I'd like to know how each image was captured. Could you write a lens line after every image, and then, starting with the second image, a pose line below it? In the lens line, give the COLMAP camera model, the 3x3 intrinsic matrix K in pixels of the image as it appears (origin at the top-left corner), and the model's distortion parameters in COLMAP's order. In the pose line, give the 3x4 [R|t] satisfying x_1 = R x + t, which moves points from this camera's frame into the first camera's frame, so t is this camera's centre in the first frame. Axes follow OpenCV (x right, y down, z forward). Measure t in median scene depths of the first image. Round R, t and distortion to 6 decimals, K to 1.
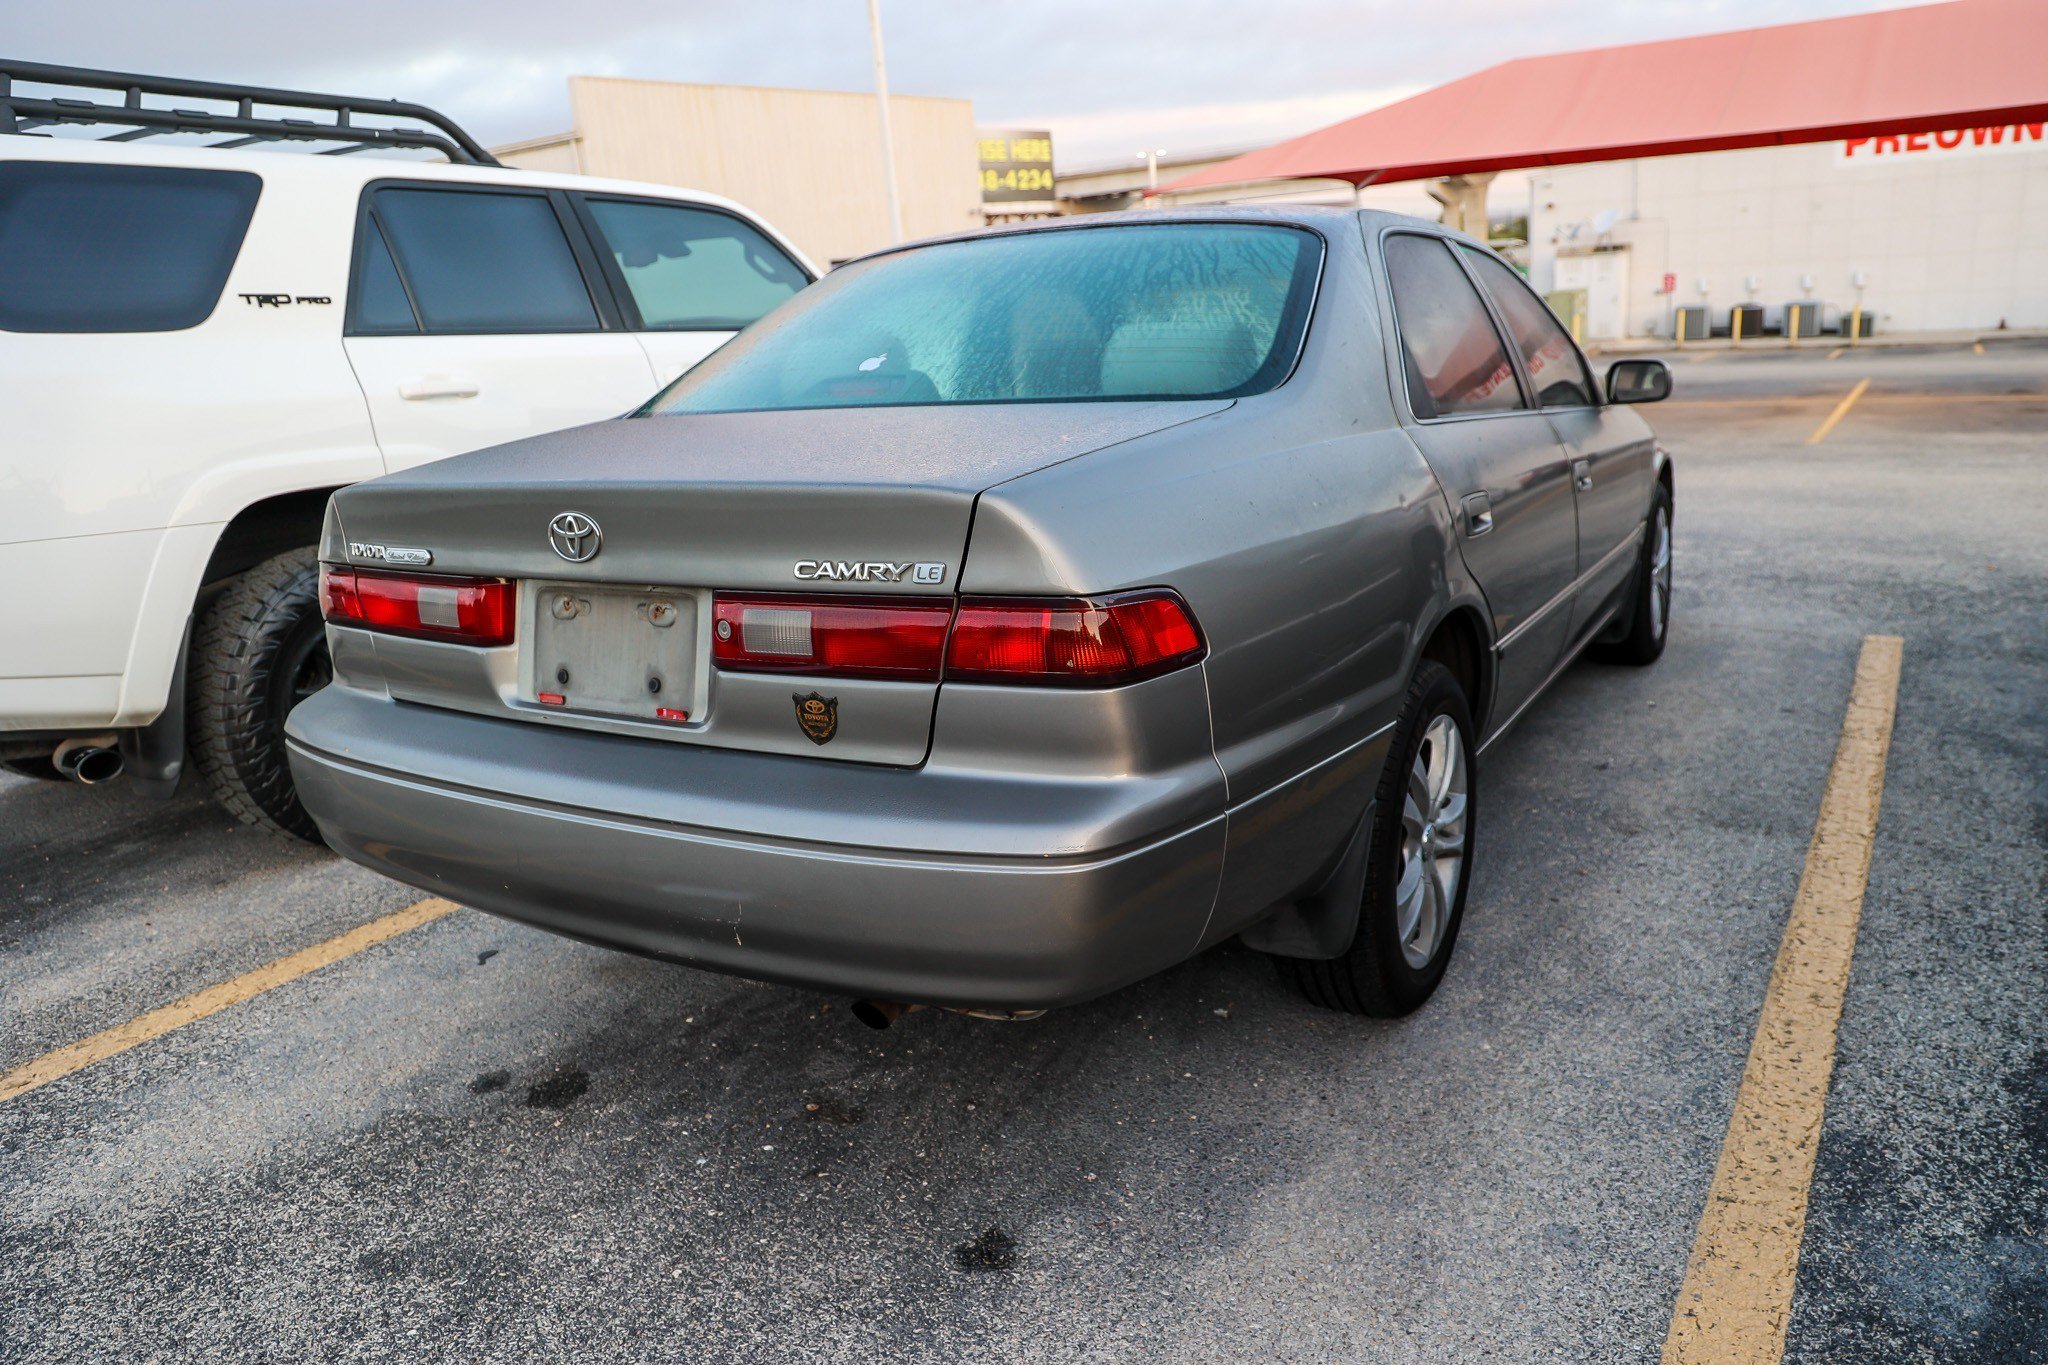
lens RADIAL K [[1424.2, 0, 1043.8], [0, 1424.2, 691.2], [0, 0, 1]] dist [-0.104465, 0.069114]
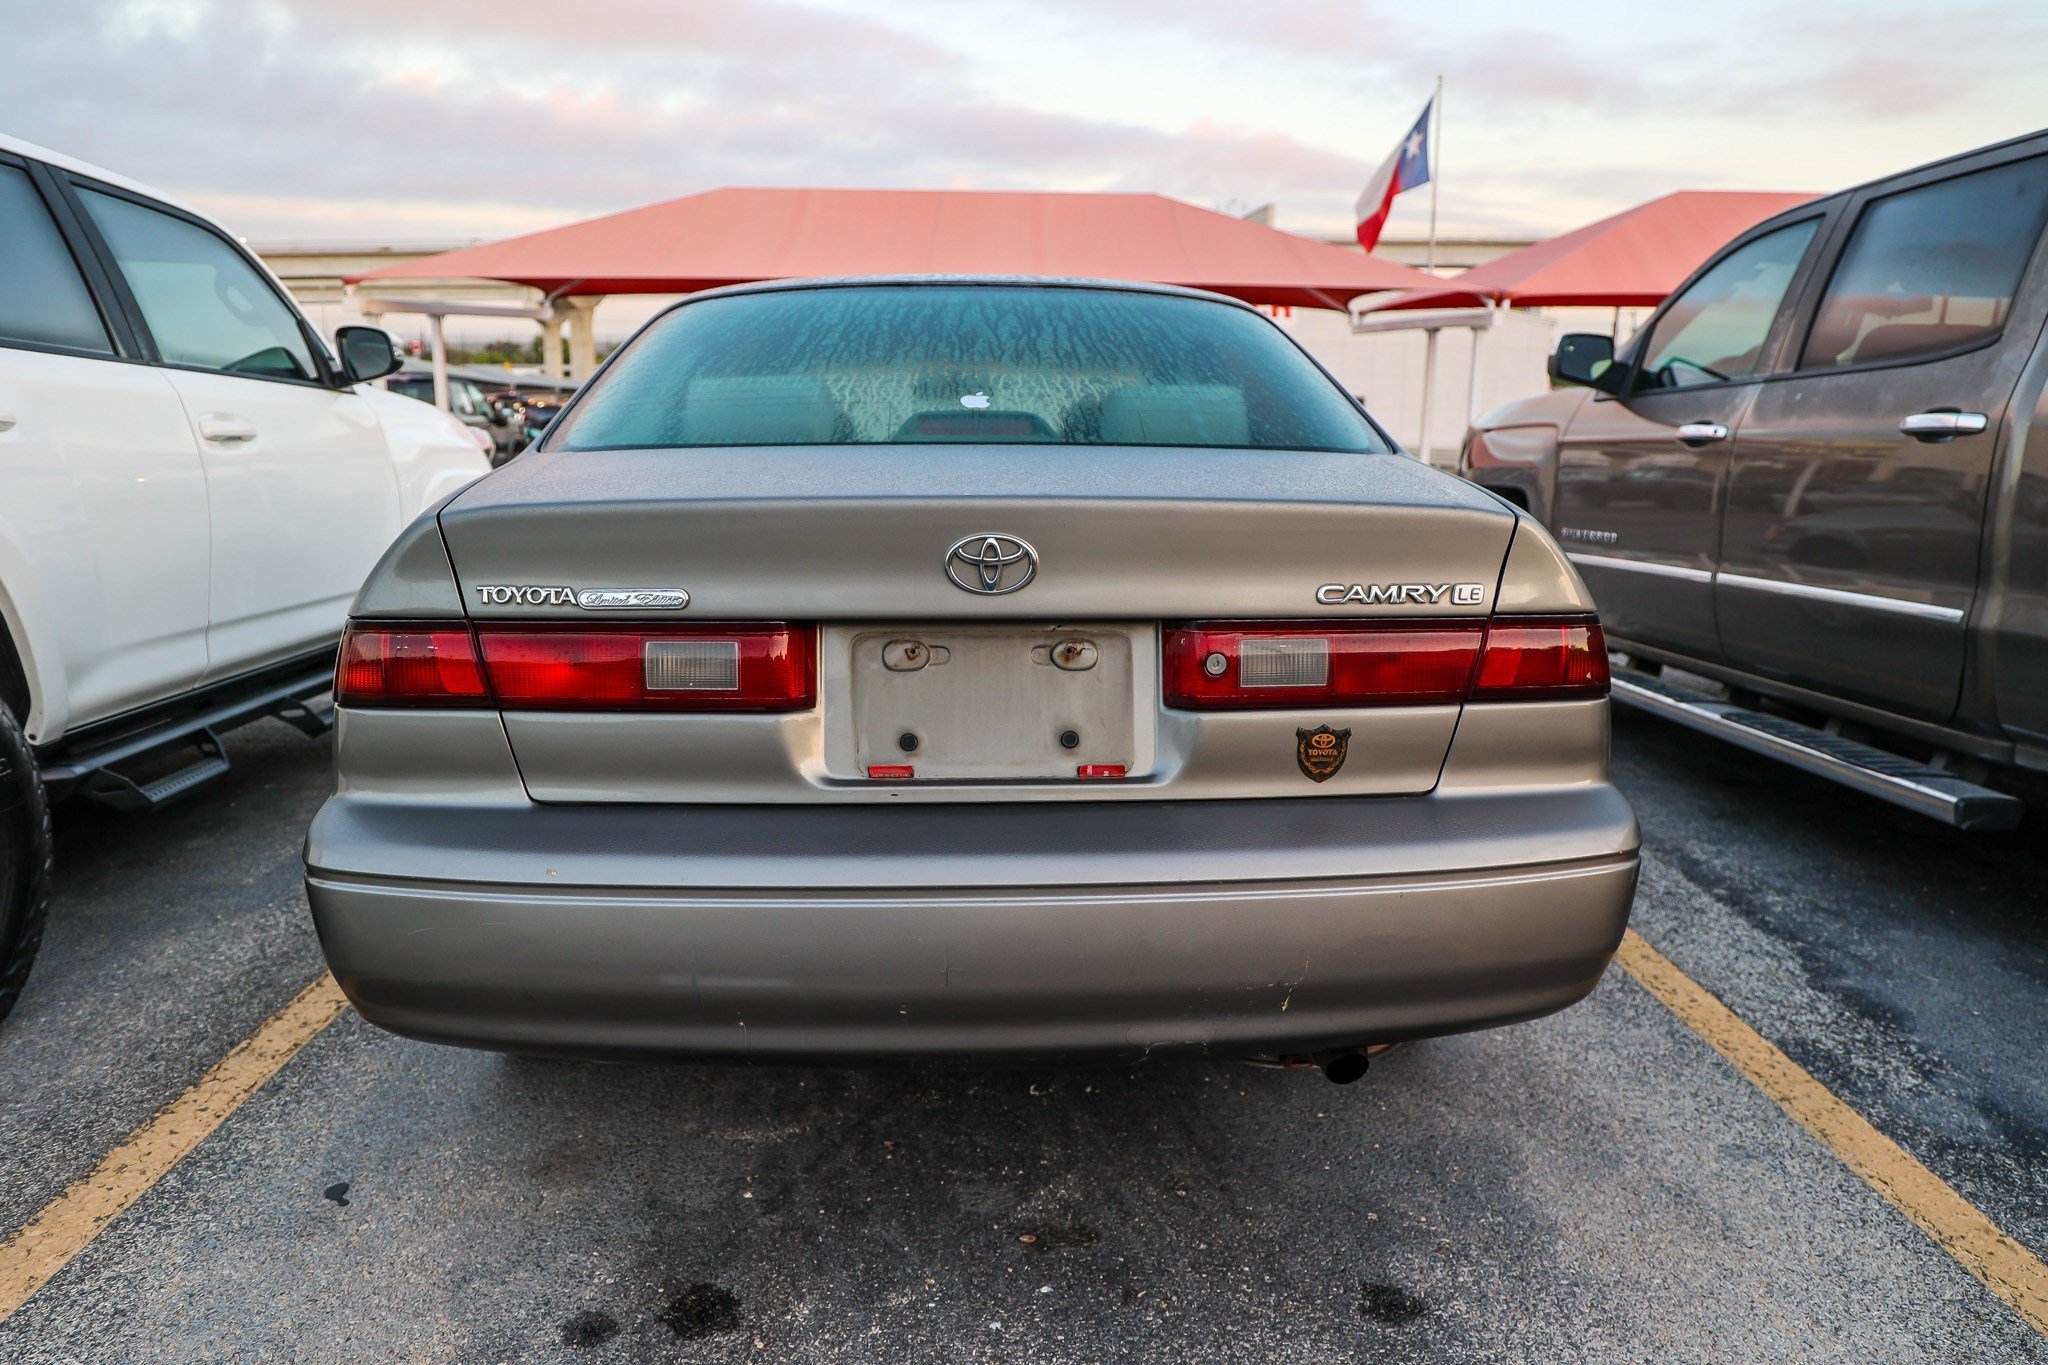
lens RADIAL K [[1468.8, 0, 1011.2], [0, 1468.8, 697.3], [0, 0, 1]] dist [-0.108283, 0.078716]
pose [[0.823657, -0.037788, 0.565828, -0.746256], [0.087009, 0.994384, -0.060247, 0.019218], [-0.560374, 0.098855, 0.822319, 0.269833]]
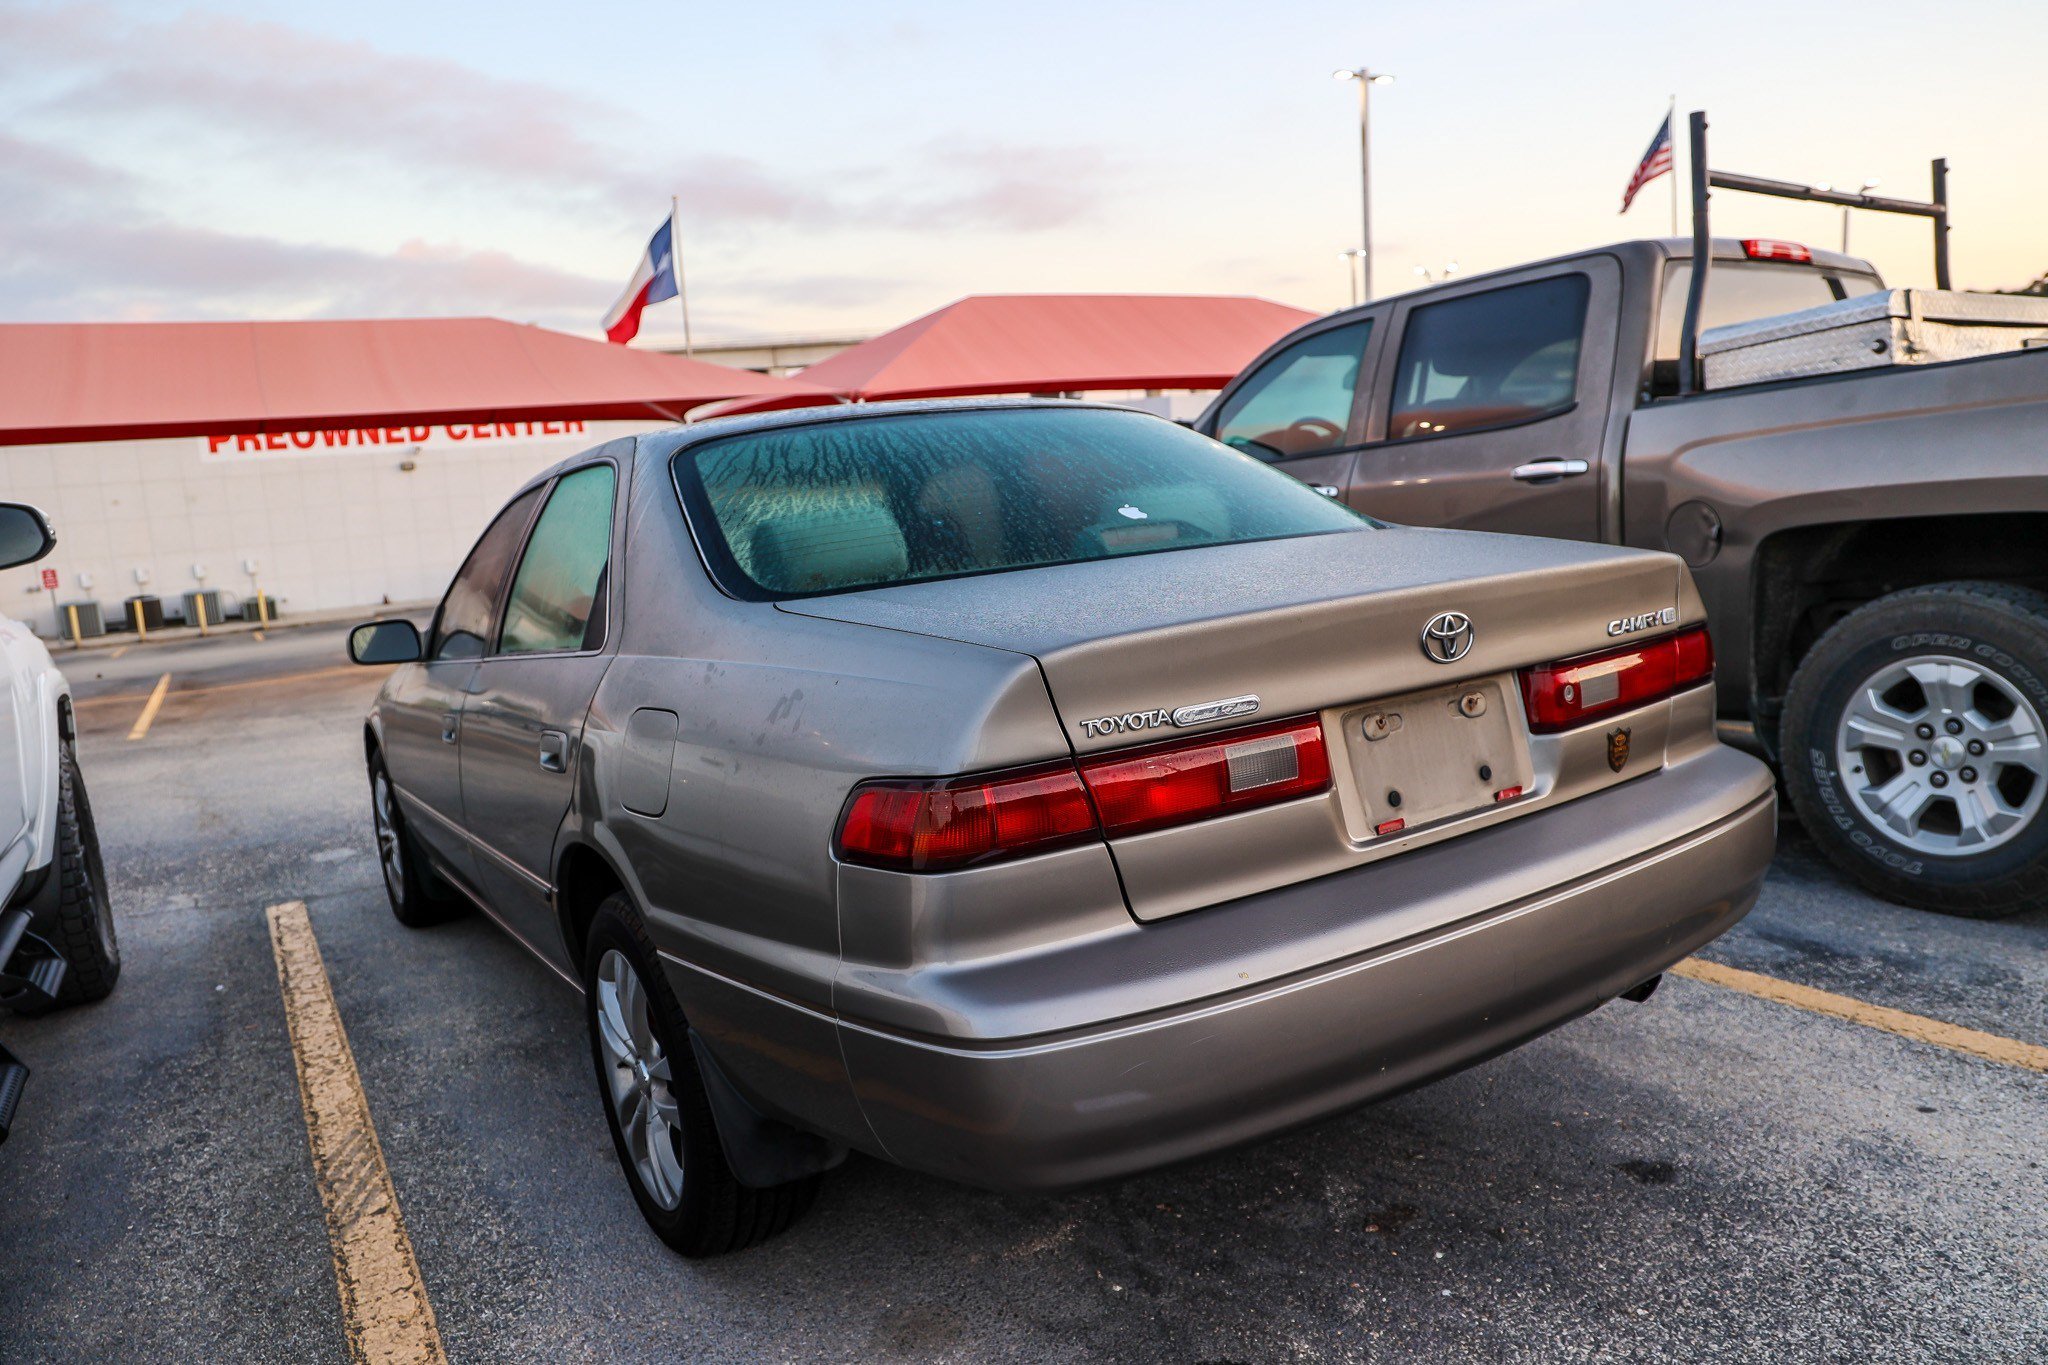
lens RADIAL K [[1424.2, 0, 1043.8], [0, 1424.2, 691.2], [0, 0, 1]] dist [-0.104465, 0.069114]
pose [[0.433876, -0.097938, 0.895634, -1.241835], [0.282105, 0.958856, -0.031810, -0.111630], [-0.855668, 0.266465, 0.443654, 0.745251]]
